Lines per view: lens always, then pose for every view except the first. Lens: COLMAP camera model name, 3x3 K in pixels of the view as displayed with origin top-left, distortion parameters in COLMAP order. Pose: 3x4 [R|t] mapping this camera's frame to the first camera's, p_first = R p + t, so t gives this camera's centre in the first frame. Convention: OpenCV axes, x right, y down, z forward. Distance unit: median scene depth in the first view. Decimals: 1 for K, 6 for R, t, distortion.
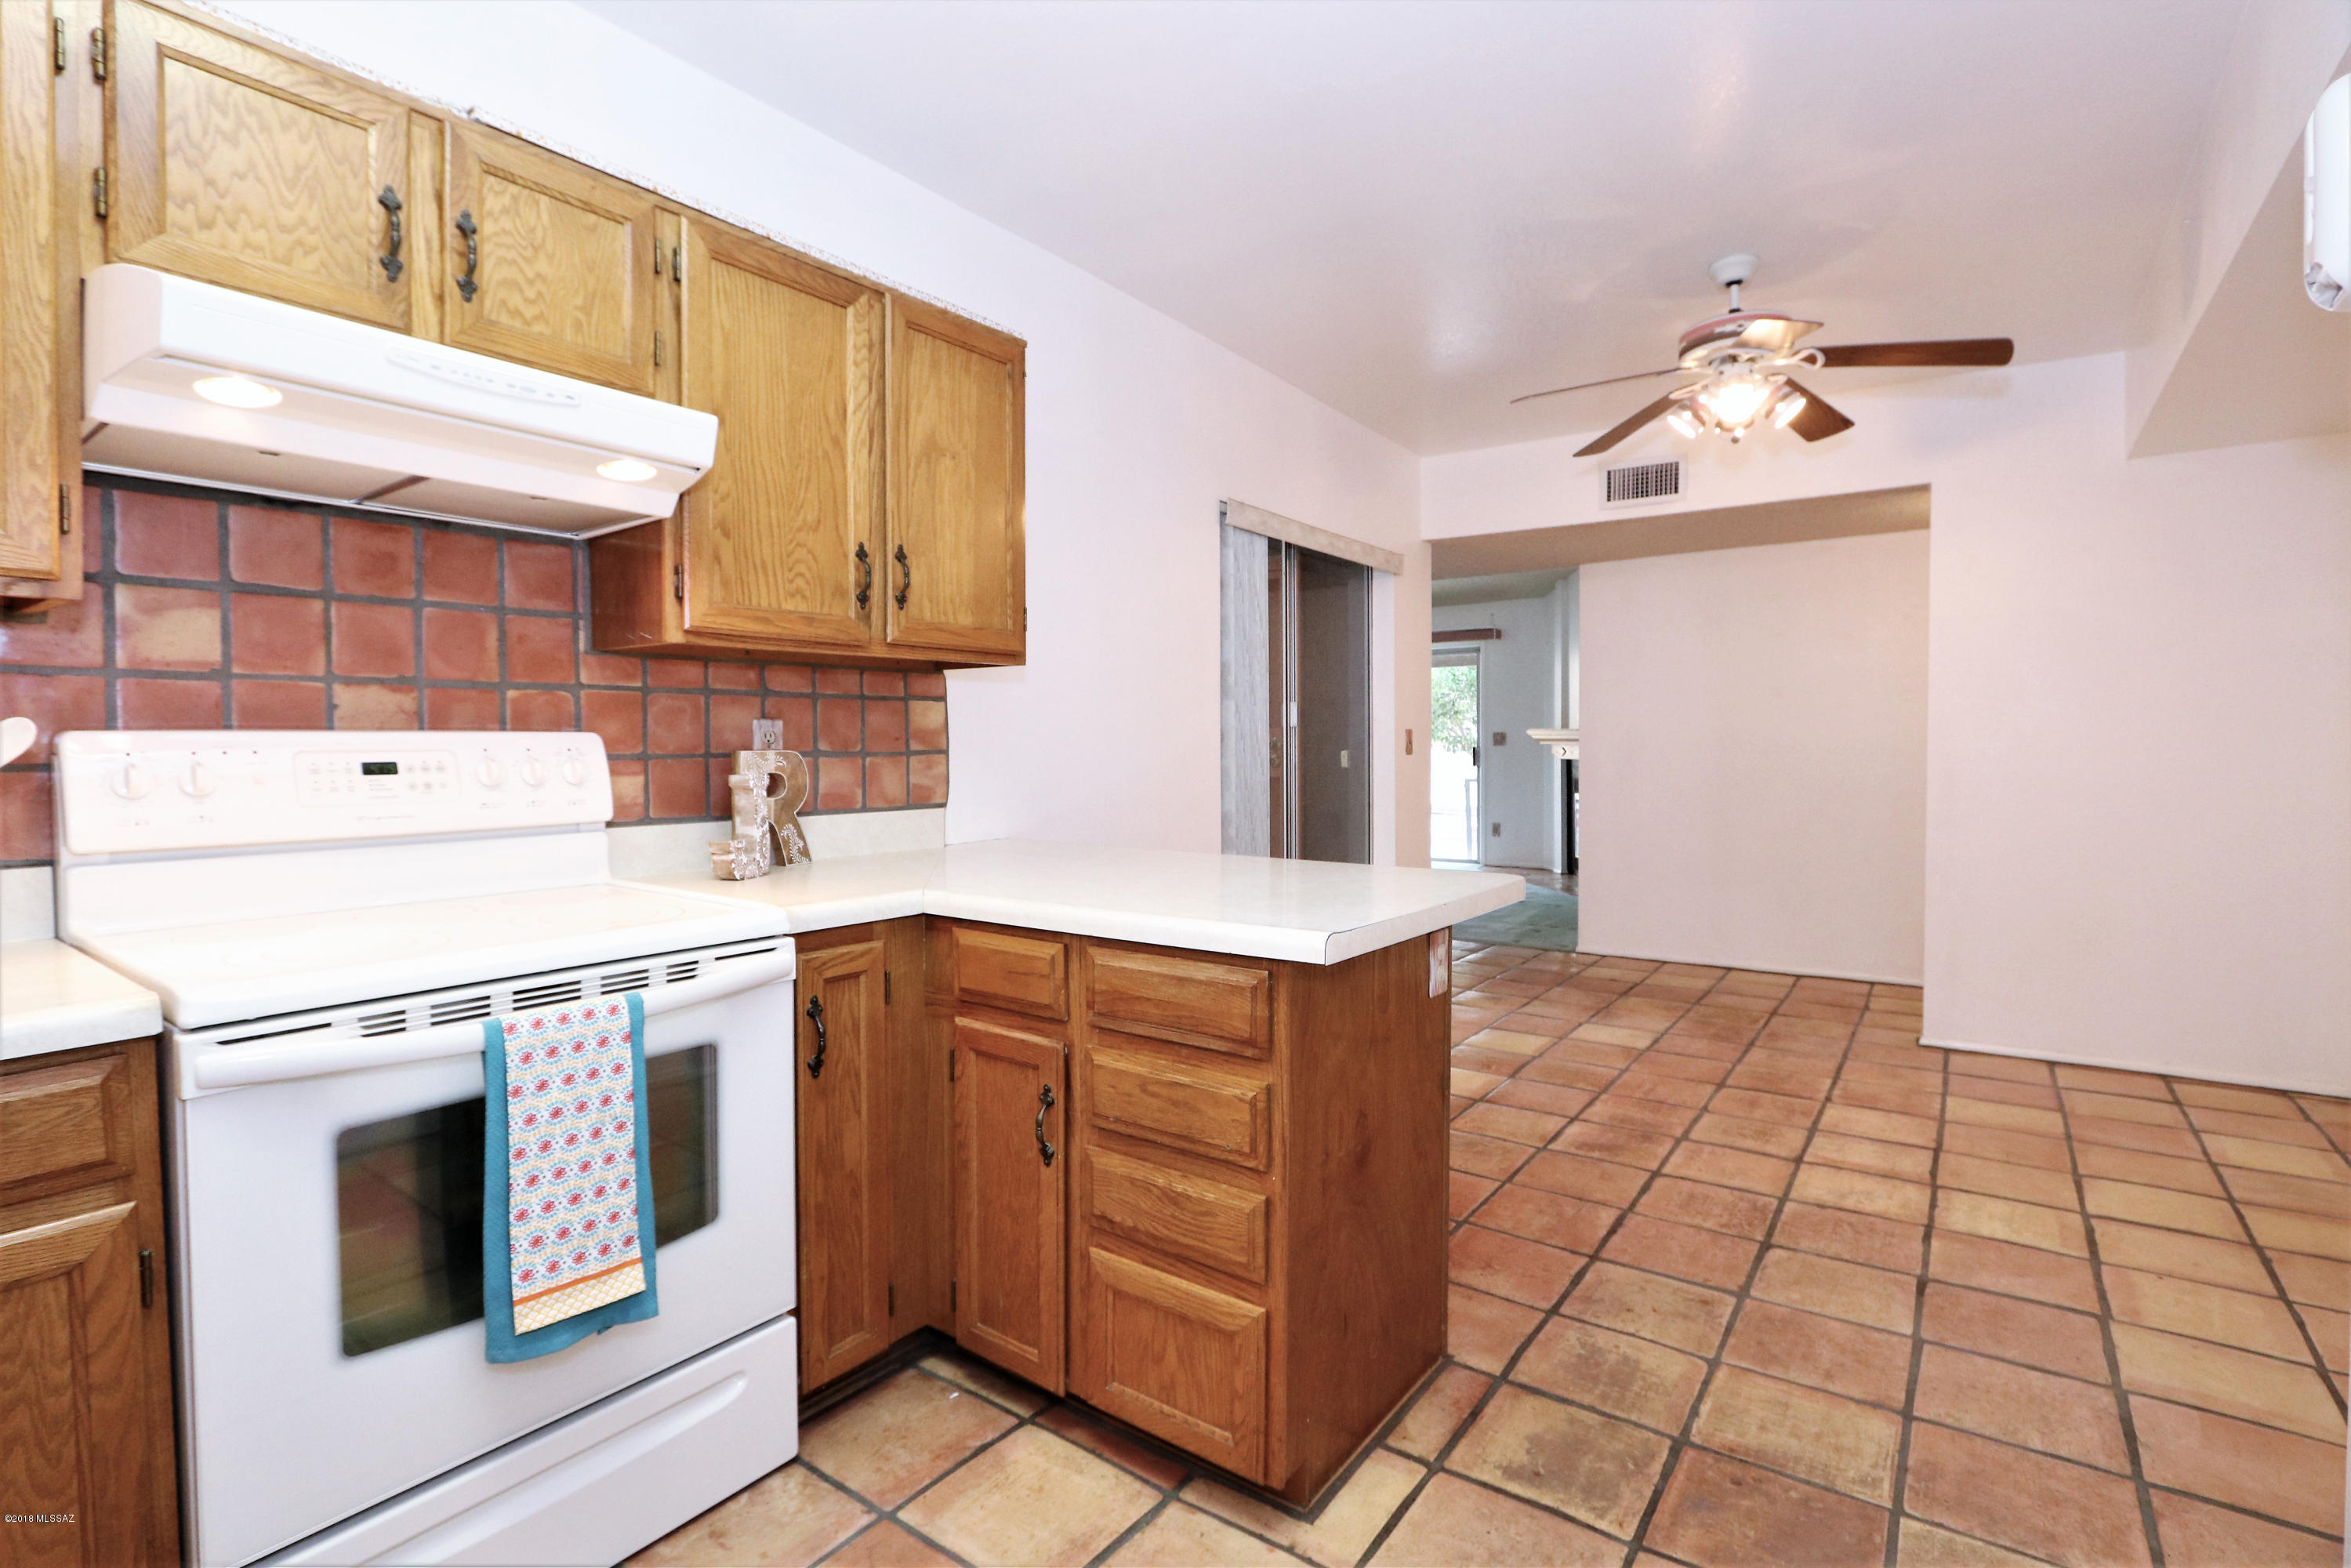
lens RADIAL K [[1121.5, 0, 1143.0], [0, 1121.5, 770.0], [0, 0, 1]] dist [-0.015406, 0.000247]
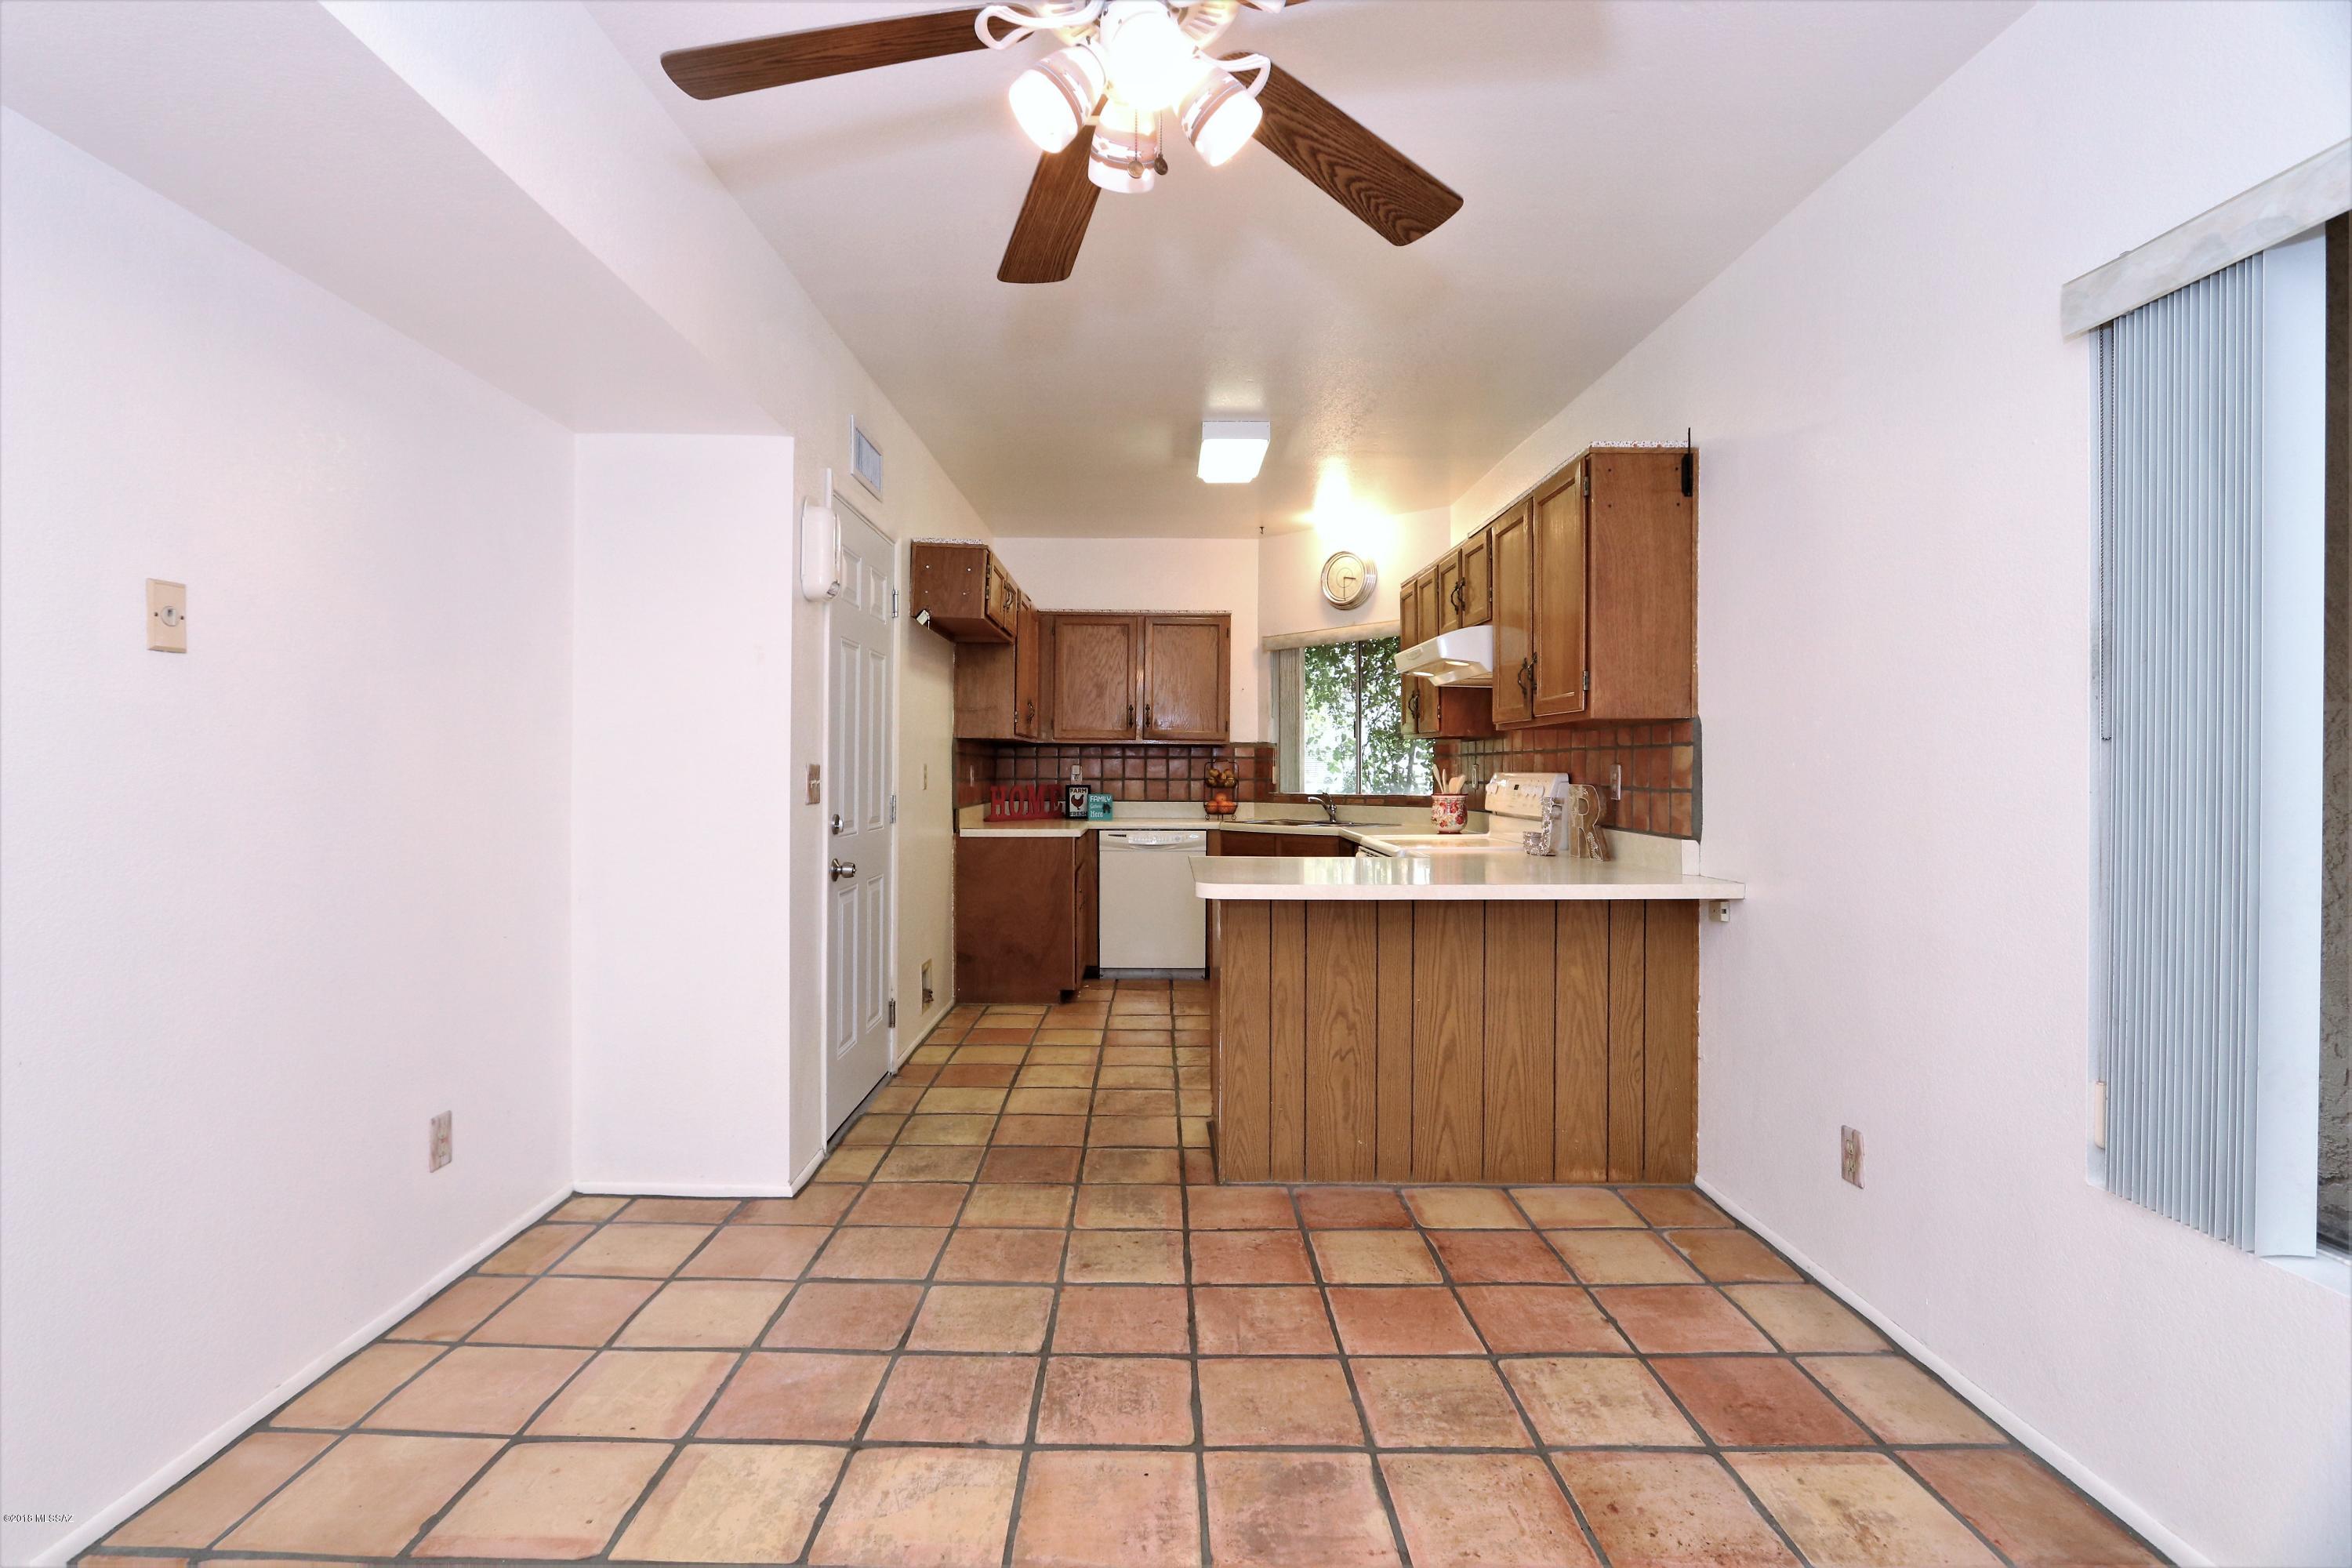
lens RADIAL K [[1083.4, 0, 1142.6], [0, 1083.4, 775.9], [0, 0, 1]] dist [-0.010978, 0.000329]
pose [[-0.807872, 0.005690, -0.589330, 1.321371], [-0.014859, 0.999439, 0.030018, -0.081558], [0.589170, 0.033008, -0.807334, 2.276631]]
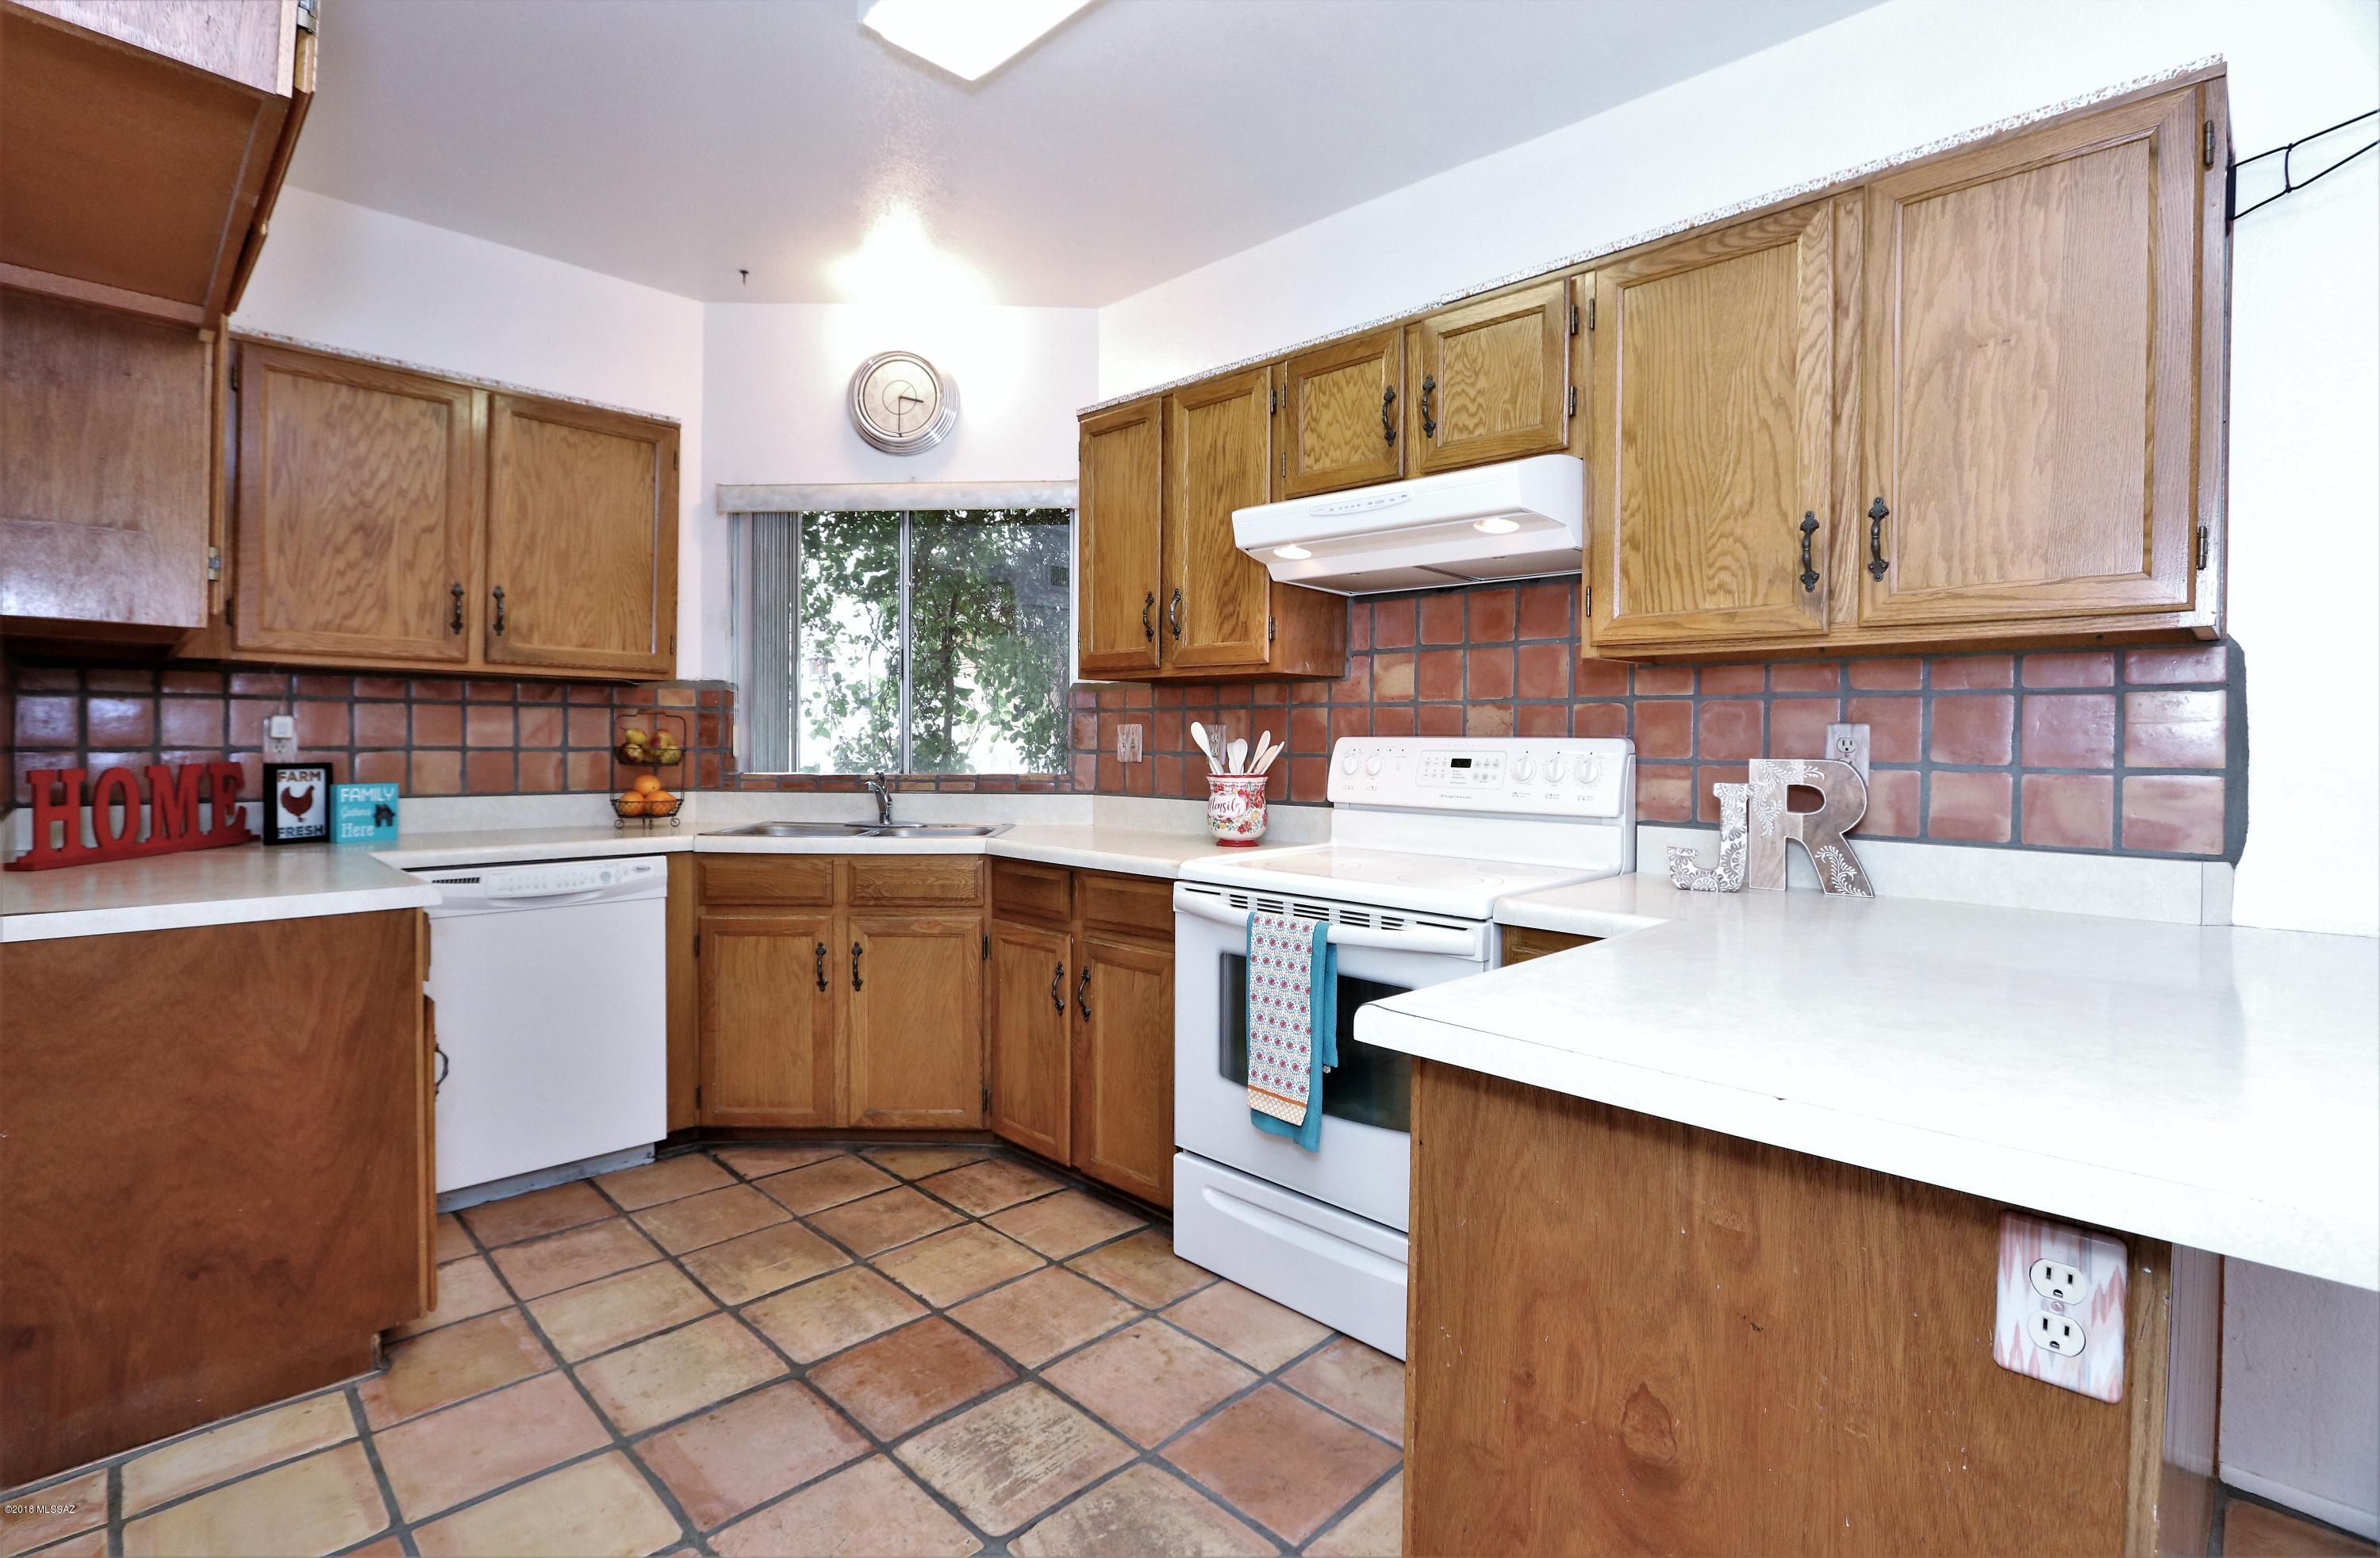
lens RADIAL K [[1089.5, 0, 1153.4], [0, 1089.5, 754.4], [0, 0, 1]] dist [-0.023907, 0.000178]
pose [[-0.151276, 0.017273, -0.988341, 0.717739], [-0.032760, 0.999210, 0.022478, -0.029069], [0.987948, 0.035779, -0.150591, 0.751915]]
